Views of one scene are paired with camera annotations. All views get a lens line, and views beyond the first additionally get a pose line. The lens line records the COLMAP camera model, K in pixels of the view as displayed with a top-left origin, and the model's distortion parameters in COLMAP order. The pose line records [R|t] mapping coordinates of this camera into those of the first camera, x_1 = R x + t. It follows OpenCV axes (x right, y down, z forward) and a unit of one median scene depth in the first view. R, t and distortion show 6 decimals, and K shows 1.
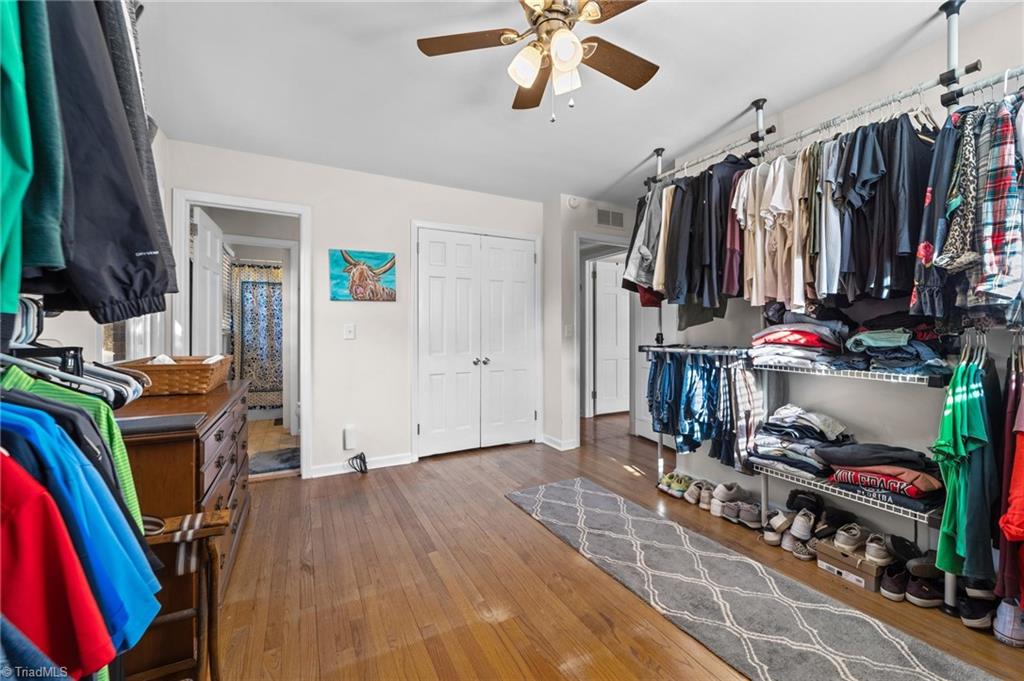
lens RADIAL K [[393.0, 0, 508.8], [0, 393.0, 335.9], [0, 0, 1]] dist [-0.009507, 0.000376]
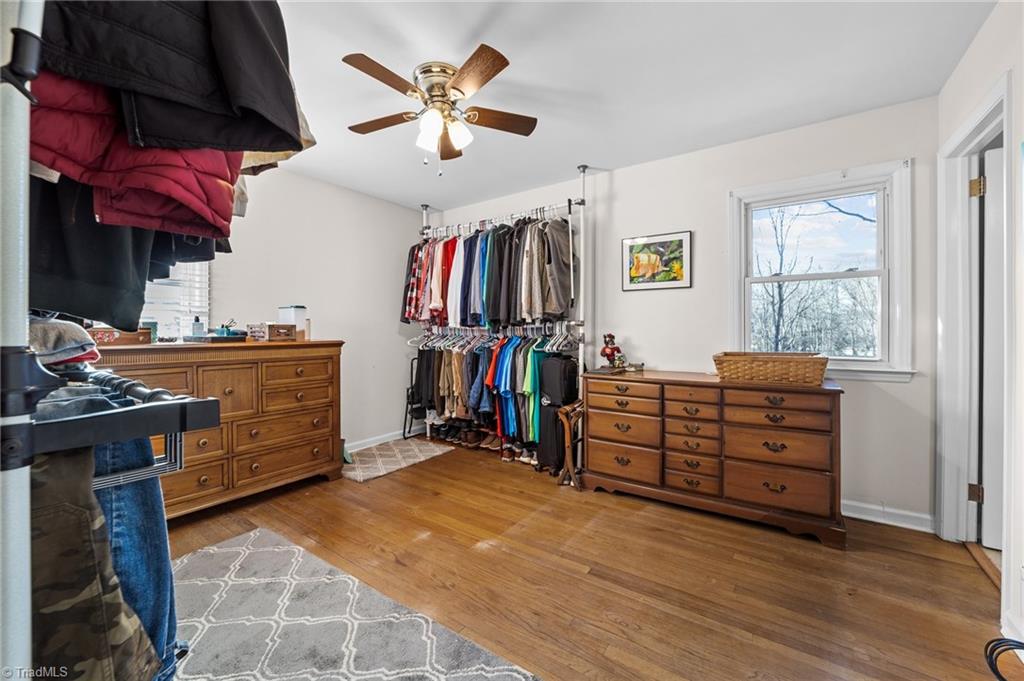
lens RADIAL K [[393.0, 0, 508.8], [0, 393.0, 335.9], [0, 0, 1]] dist [-0.009507, 0.000376]
pose [[-0.890124, 0.011222, -0.455580, 0.431268], [0.001162, 0.999749, 0.022357, -0.023405], [0.455717, 0.019371, -0.889914, 1.929324]]
